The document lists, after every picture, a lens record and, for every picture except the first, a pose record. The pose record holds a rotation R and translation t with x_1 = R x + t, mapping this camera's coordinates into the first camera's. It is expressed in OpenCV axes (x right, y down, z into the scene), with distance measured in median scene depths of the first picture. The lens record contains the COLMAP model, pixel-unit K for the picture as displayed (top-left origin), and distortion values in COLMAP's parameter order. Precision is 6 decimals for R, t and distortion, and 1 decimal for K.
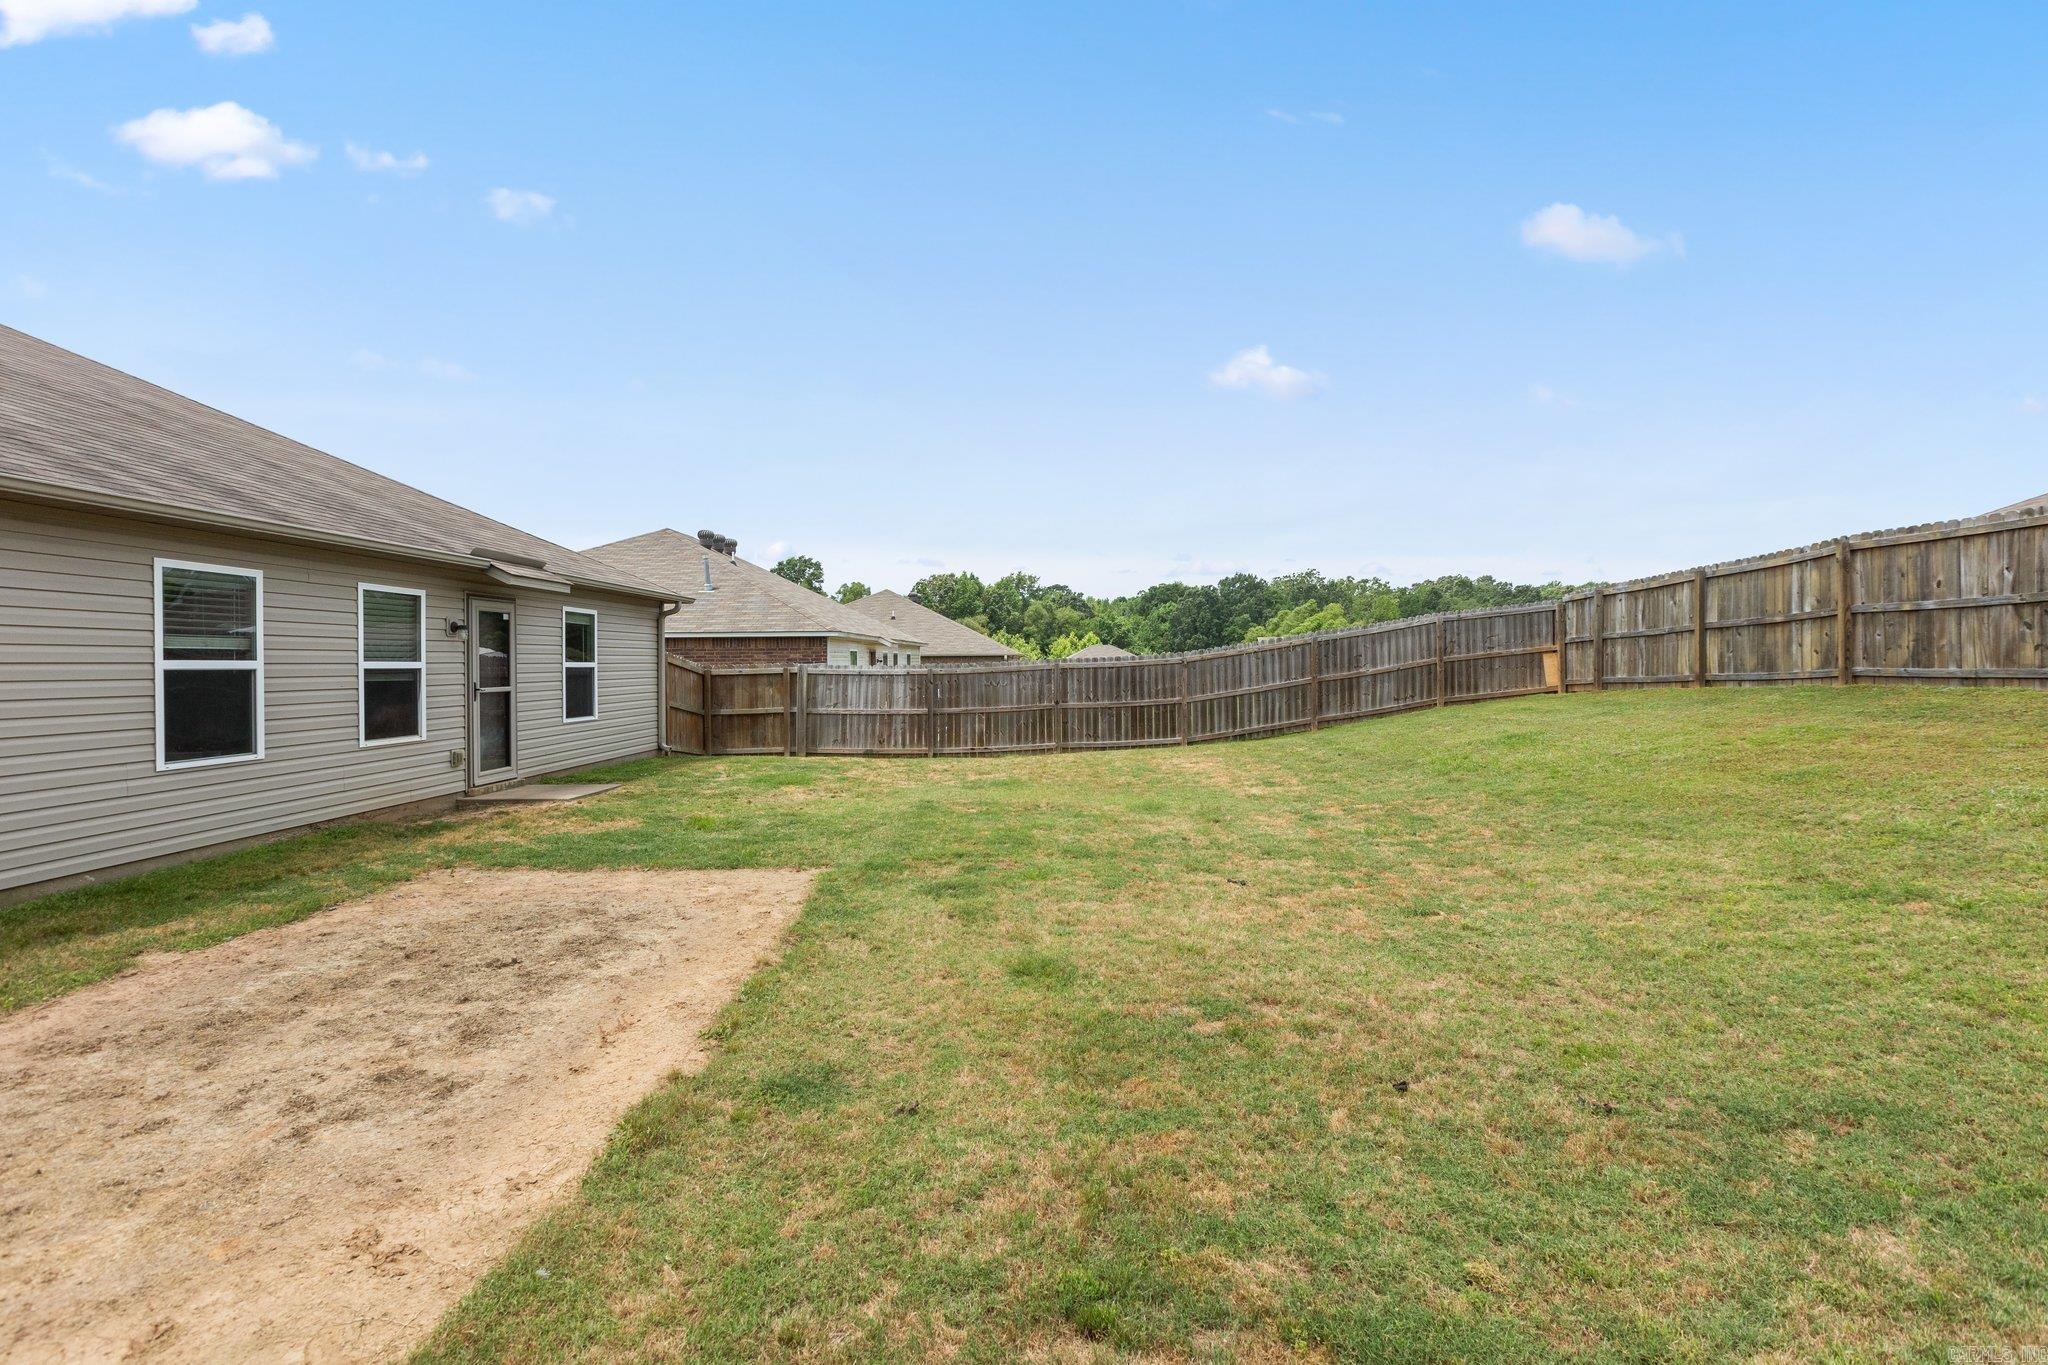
lens RADIAL K [[939.1, 0, 1024.1], [0, 939.1, 660.1], [0, 0, 1]] dist [-0.010193, 0.008584]
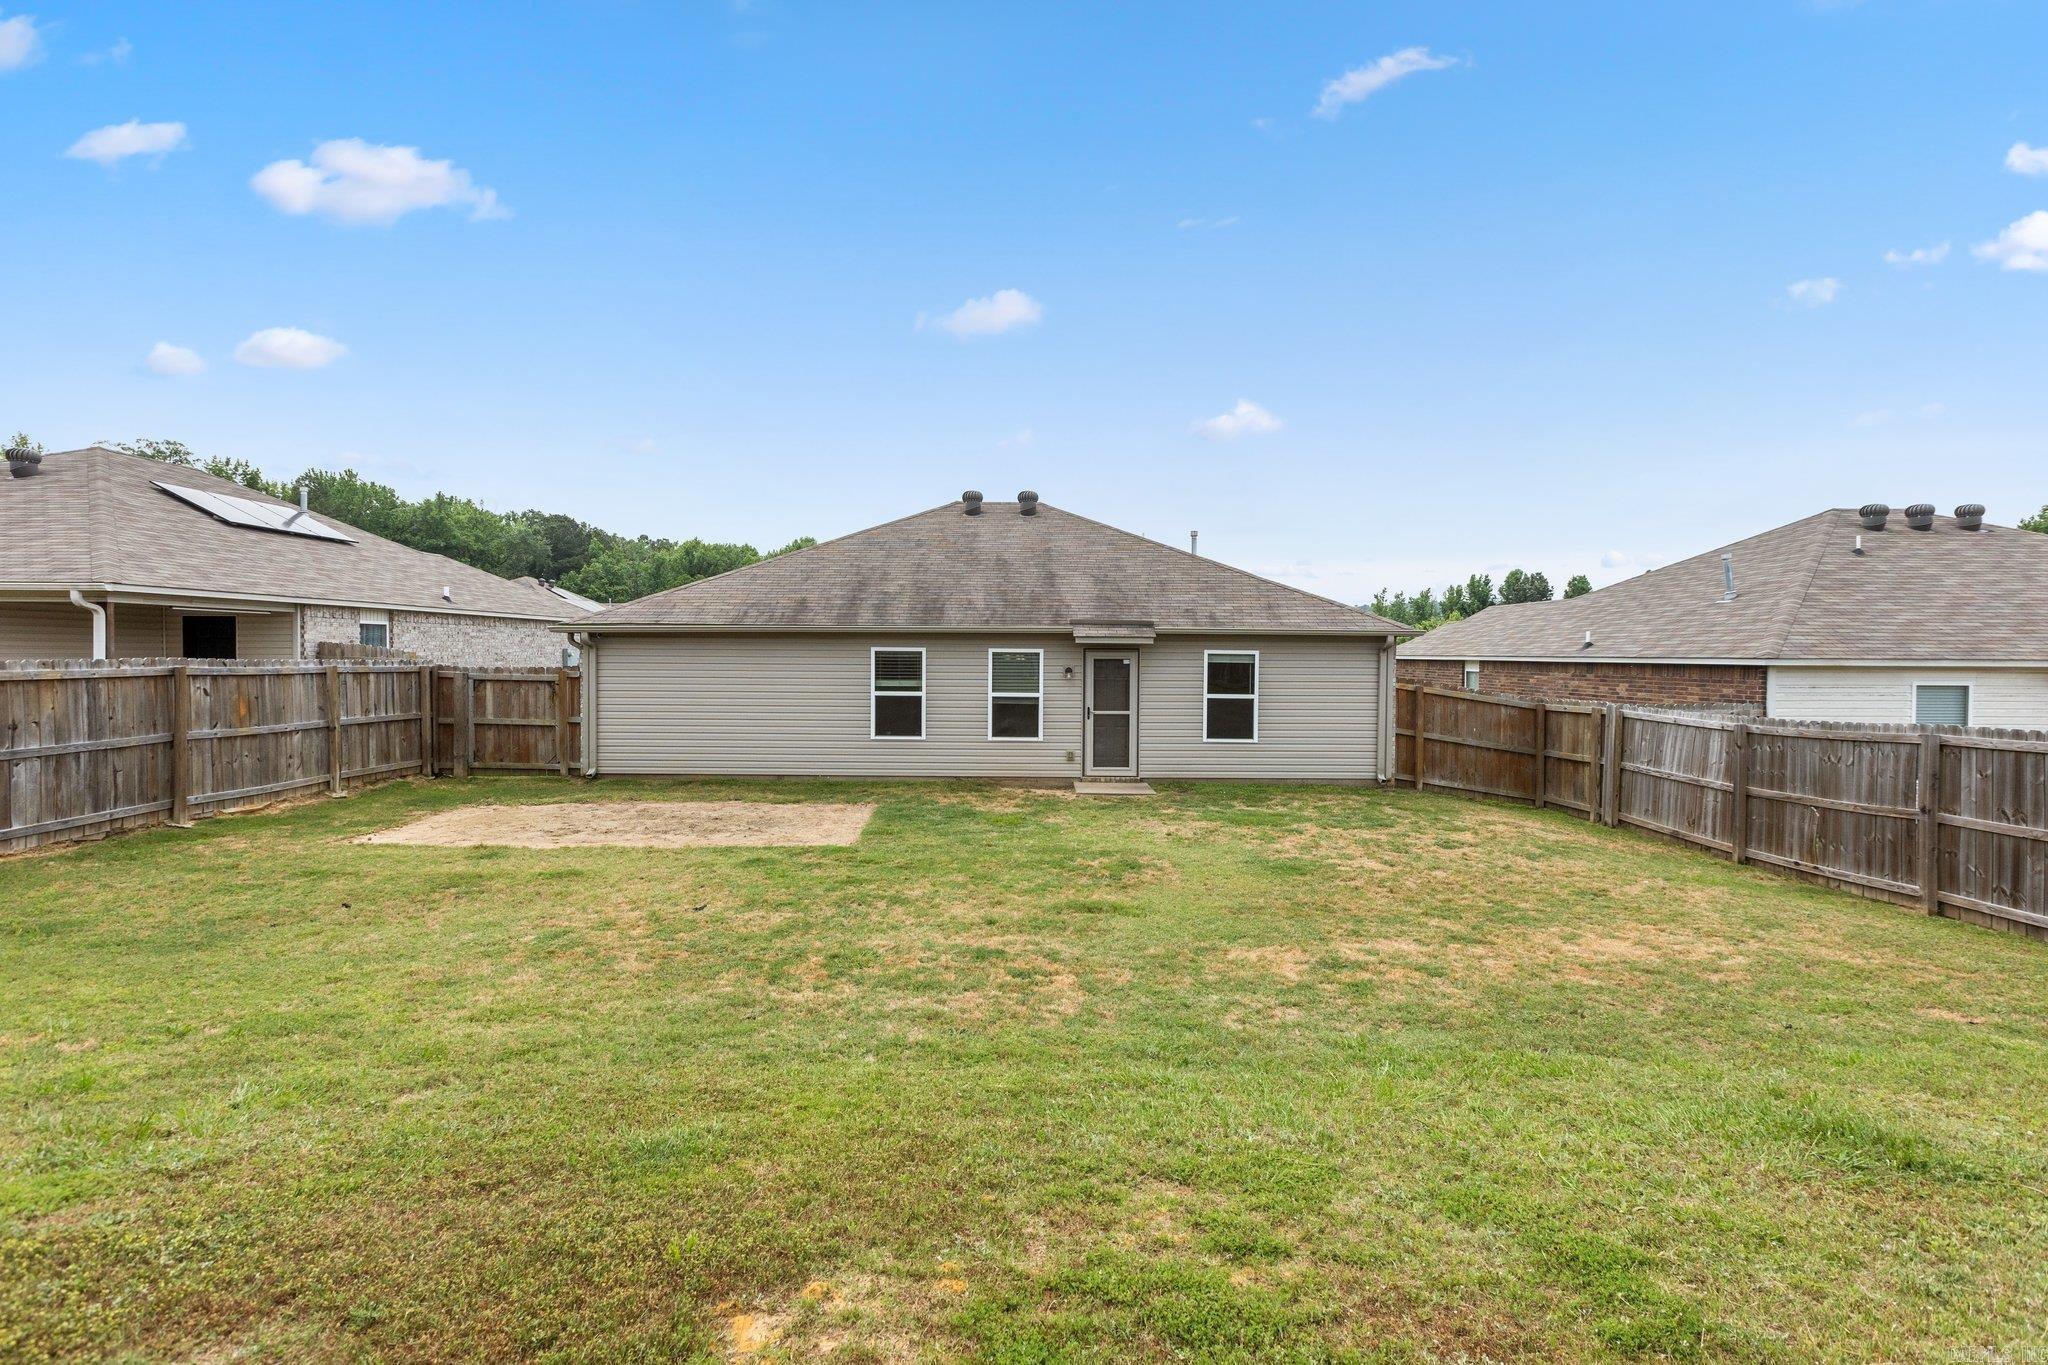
lens RADIAL K [[939.1, 0, 1024.1], [0, 939.1, 660.1], [0, 0, 1]] dist [-0.010193, 0.008584]
pose [[0.031507, 0.016067, -0.999374, 0.530071], [-0.003635, 0.999866, 0.015960, -0.043494], [0.999497, 0.003129, 0.031561, 0.491628]]
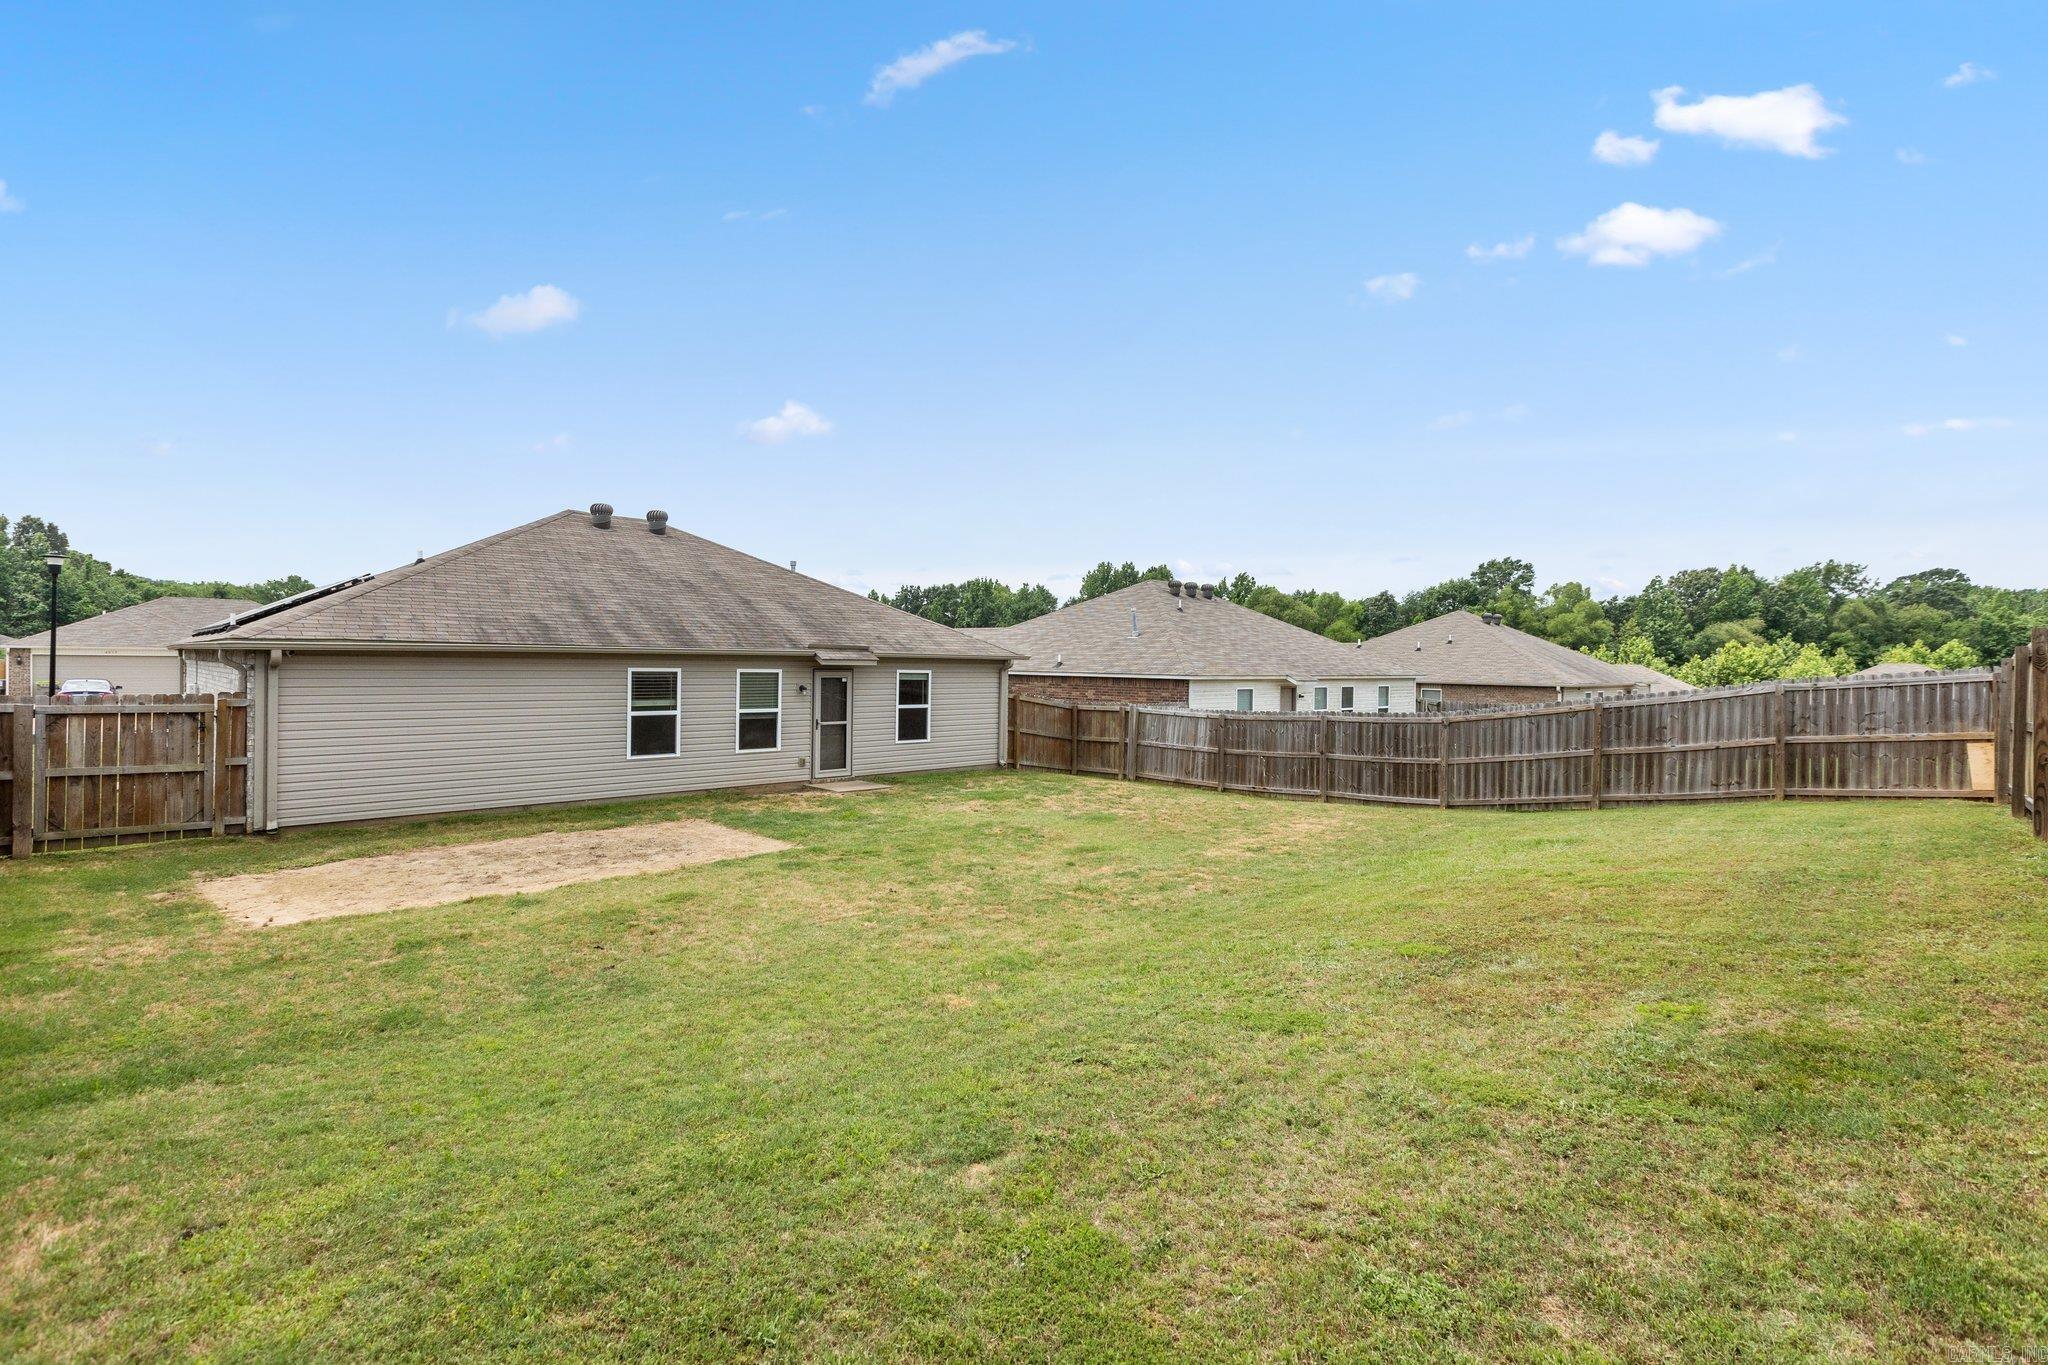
lens RADIAL K [[939.1, 0, 1024.1], [0, 939.1, 660.1], [0, 0, 1]] dist [-0.010193, 0.008584]
pose [[0.724468, 0.017235, -0.689093, 0.520510], [-0.018244, 0.999817, 0.005826, -0.059889], [0.689067, 0.008351, 0.724650, -0.002432]]
